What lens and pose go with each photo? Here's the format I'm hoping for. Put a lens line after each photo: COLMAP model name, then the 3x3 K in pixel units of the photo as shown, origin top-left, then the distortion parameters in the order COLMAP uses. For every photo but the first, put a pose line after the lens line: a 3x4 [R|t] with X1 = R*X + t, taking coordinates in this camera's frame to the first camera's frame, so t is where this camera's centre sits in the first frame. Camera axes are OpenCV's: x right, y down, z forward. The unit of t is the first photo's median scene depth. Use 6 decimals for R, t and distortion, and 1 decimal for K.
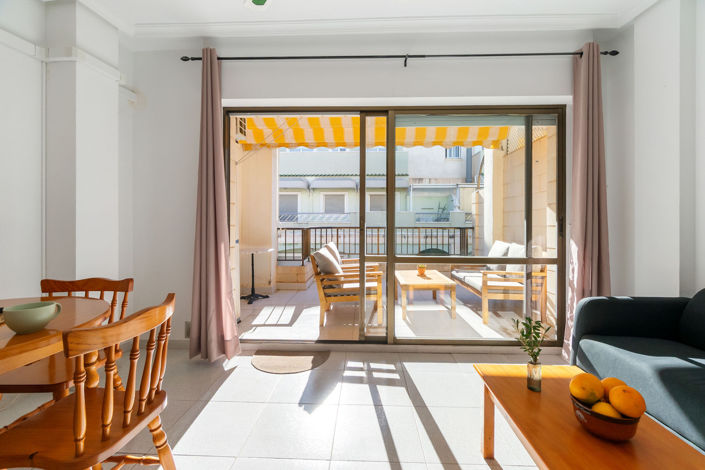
lens RADIAL K [[304.2, 0, 351.4], [0, 304.2, 227.7], [0, 0, 1]] dist [-0.005026, 0.000680]
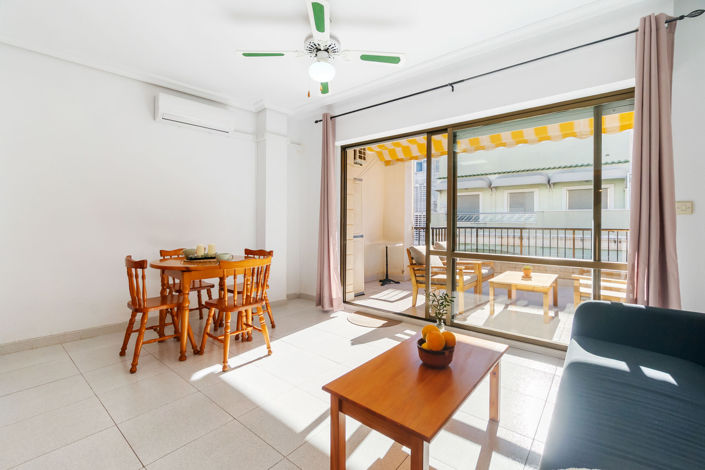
lens RADIAL K [[304.2, 0, 355.1], [0, 304.2, 231.0], [0, 0, 1]] dist [-0.005026, 0.000680]
pose [[0.801841, 0.017641, -0.597276, 0.445460], [-0.011648, 0.999836, 0.013893, 0.001804], [0.597423, -0.004183, 0.801915, -0.135190]]
